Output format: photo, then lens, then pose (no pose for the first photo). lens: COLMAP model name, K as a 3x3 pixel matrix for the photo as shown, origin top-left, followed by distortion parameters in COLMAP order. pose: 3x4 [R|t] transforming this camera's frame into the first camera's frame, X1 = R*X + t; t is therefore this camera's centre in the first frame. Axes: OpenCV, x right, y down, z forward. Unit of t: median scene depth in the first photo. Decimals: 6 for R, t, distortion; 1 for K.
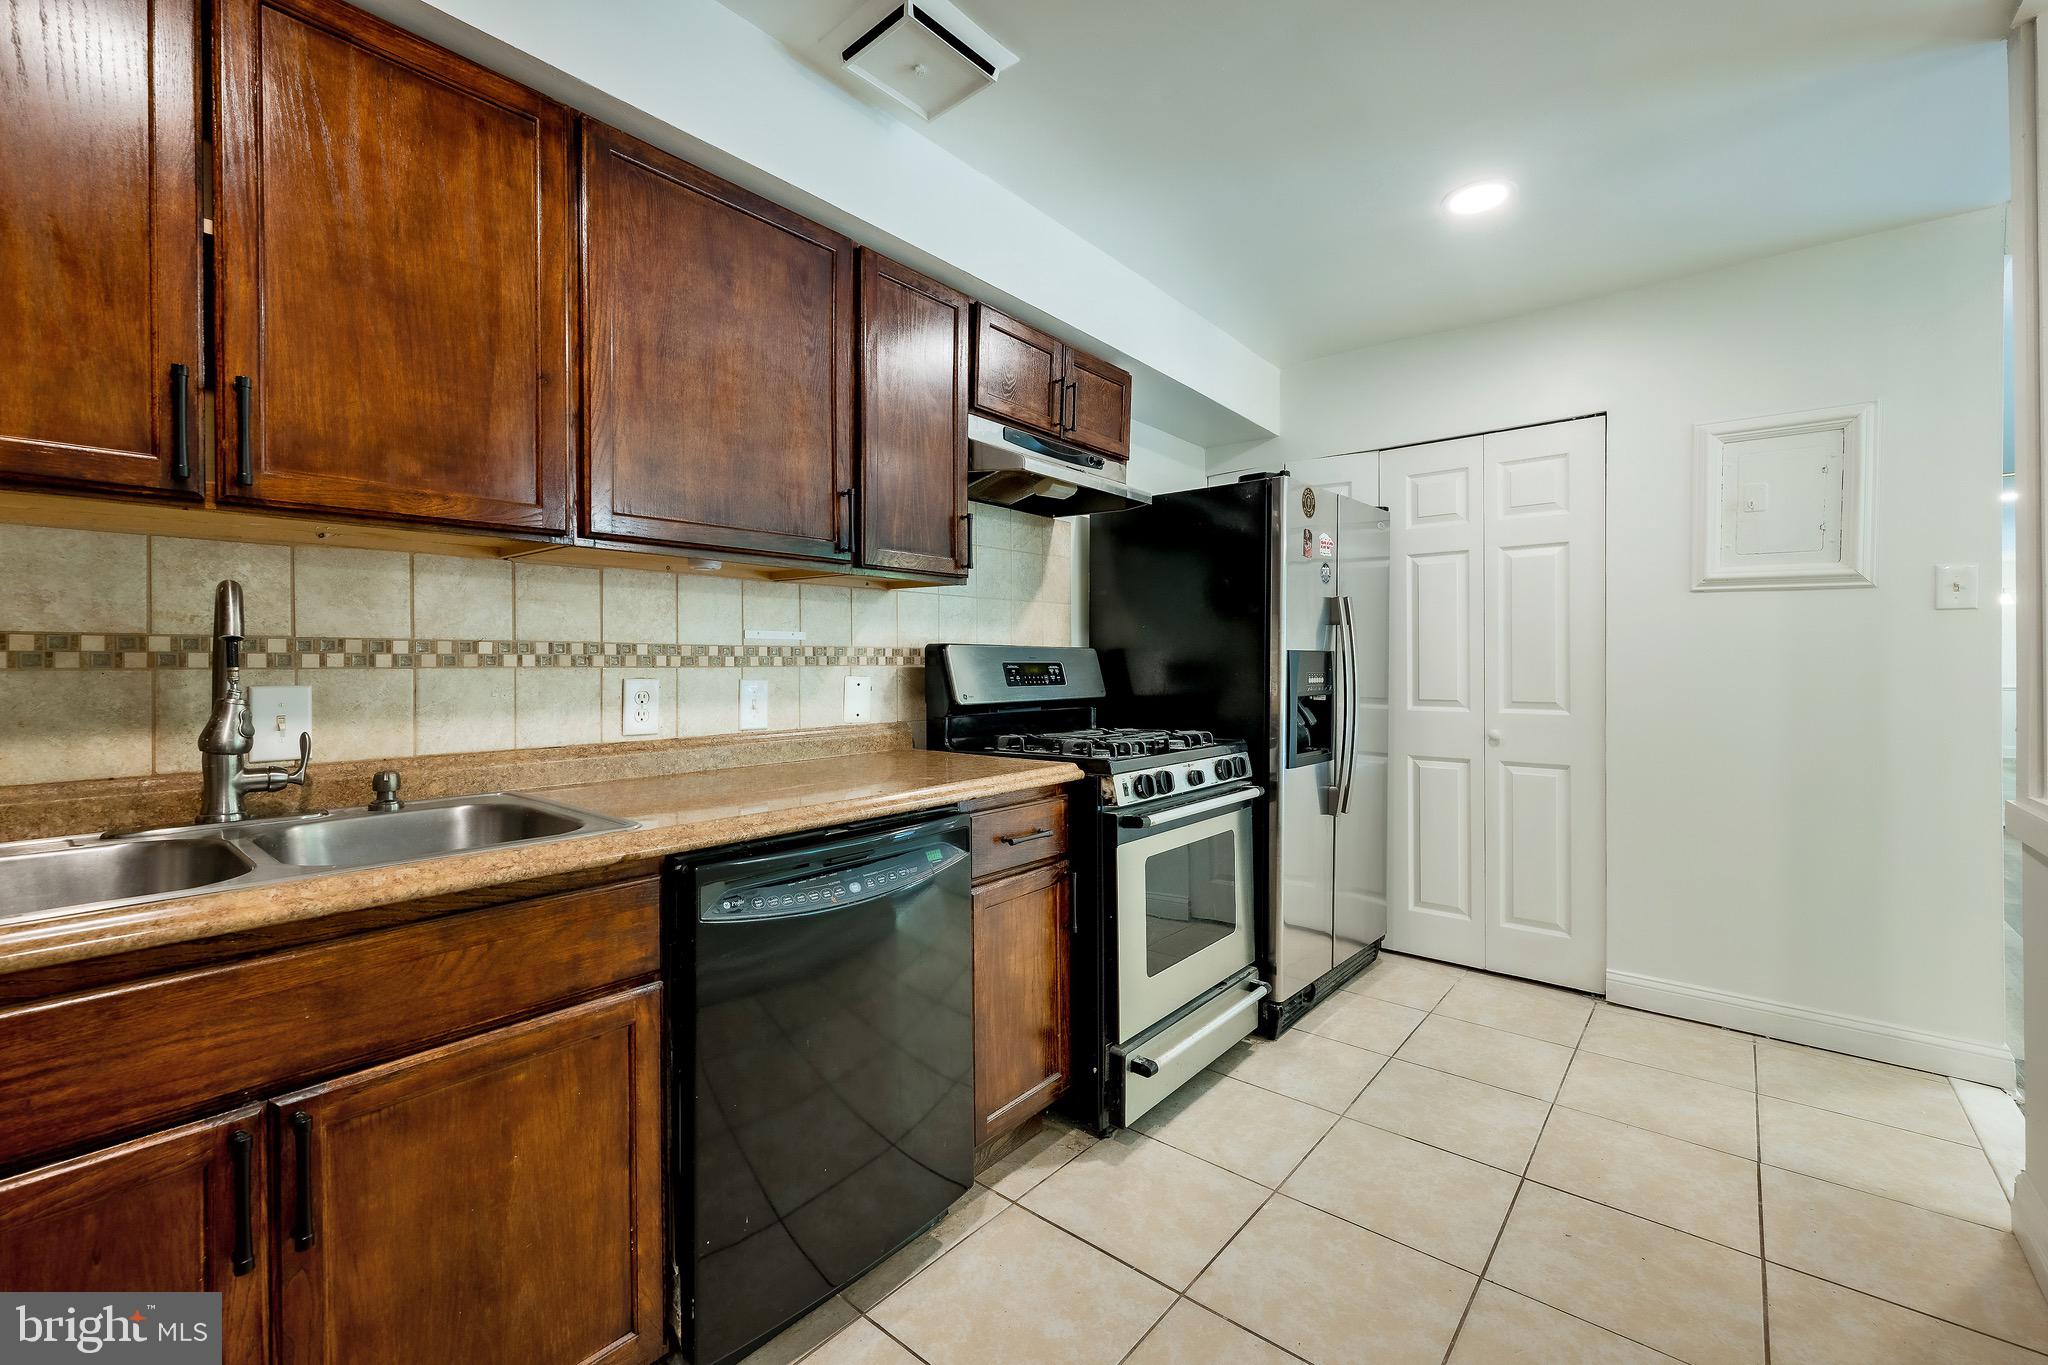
lens RADIAL K [[899.3, 0, 1035.4], [0, 899.3, 681.6], [0, 0, 1]] dist [0.002107, -0.000135]
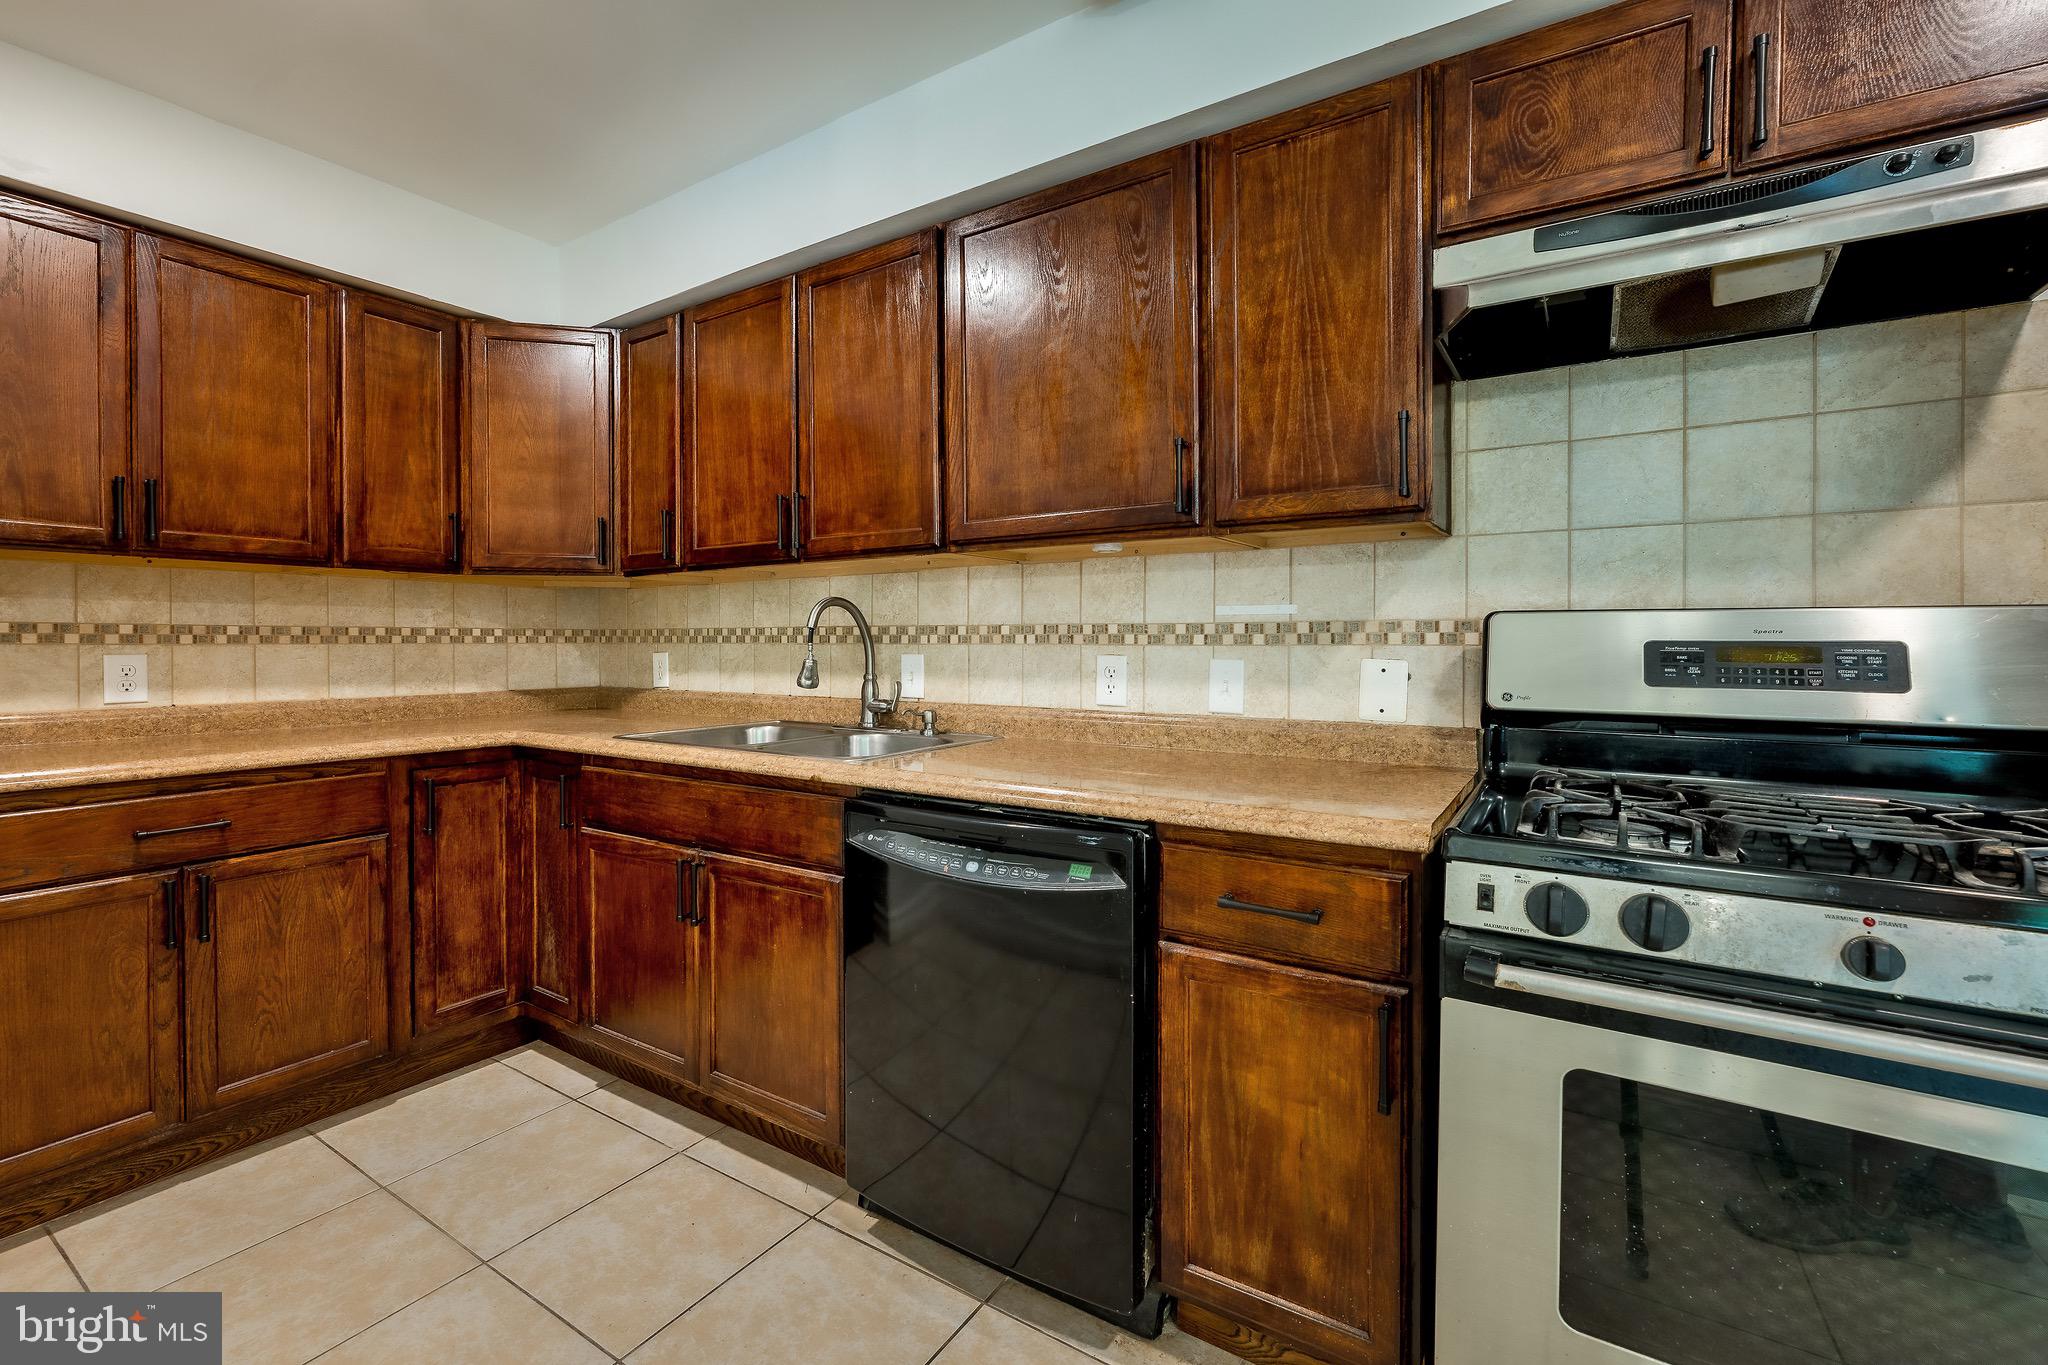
lens RADIAL K [[880.2, 0, 1023.2], [0, 880.2, 664.4], [0, 0, 1]] dist [0.000346, -0.000075]
pose [[0.094047, 0.027808, -0.995179, 0.647108], [-0.021142, 0.999440, 0.025929, -0.018270], [0.995343, 0.018601, 0.094582, 0.807459]]
